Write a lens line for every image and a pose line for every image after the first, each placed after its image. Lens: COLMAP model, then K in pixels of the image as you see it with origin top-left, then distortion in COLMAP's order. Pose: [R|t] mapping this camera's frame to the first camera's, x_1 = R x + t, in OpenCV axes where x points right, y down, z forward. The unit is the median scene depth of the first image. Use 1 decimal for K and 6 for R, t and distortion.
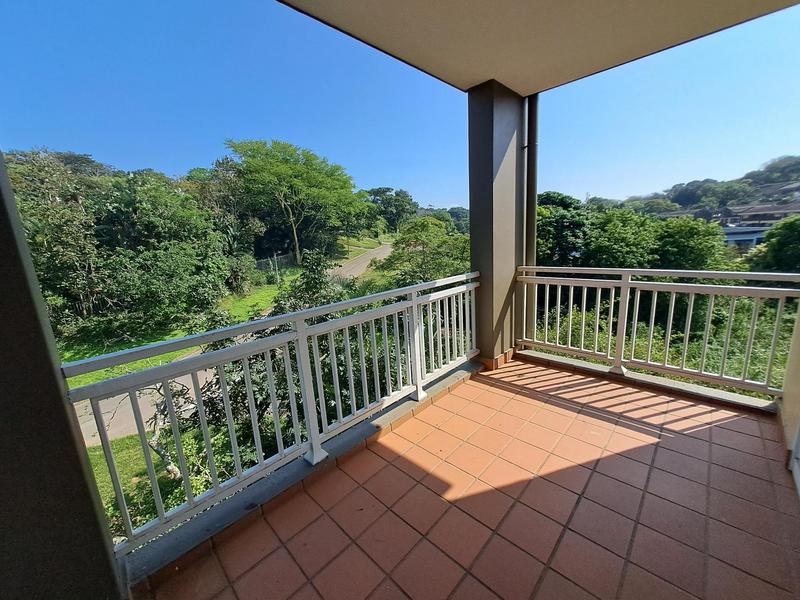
lens RADIAL K [[315.8, 0, 400.0], [0, 315.8, 300.0], [0, 0, 1]] dist [-0.003306, -0.000450]
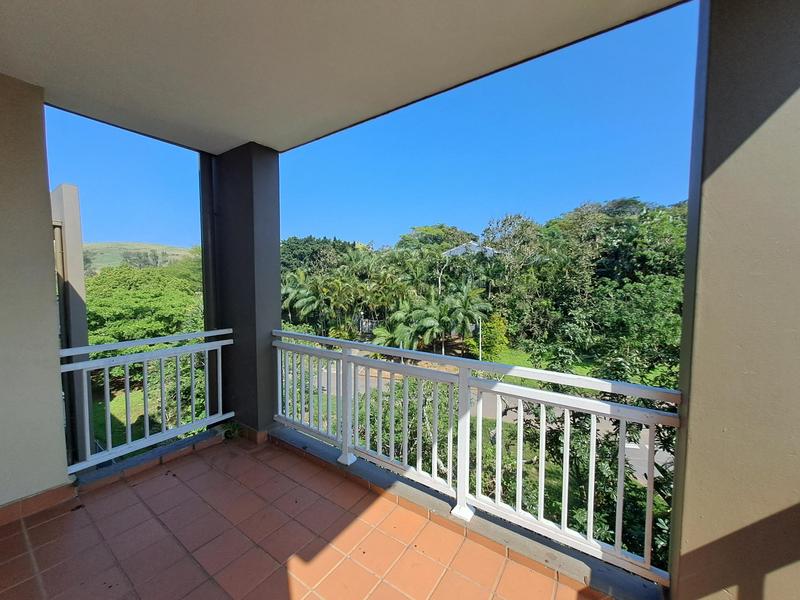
lens RADIAL K [[315.8, 0, 400.0], [0, 315.8, 300.0], [0, 0, 1]] dist [-0.003306, -0.000450]
pose [[0.167223, 0.117576, -0.978883, 0.680093], [-0.209757, 0.974376, 0.081201, -0.194183], [0.963347, 0.191749, 0.187600, 0.631991]]
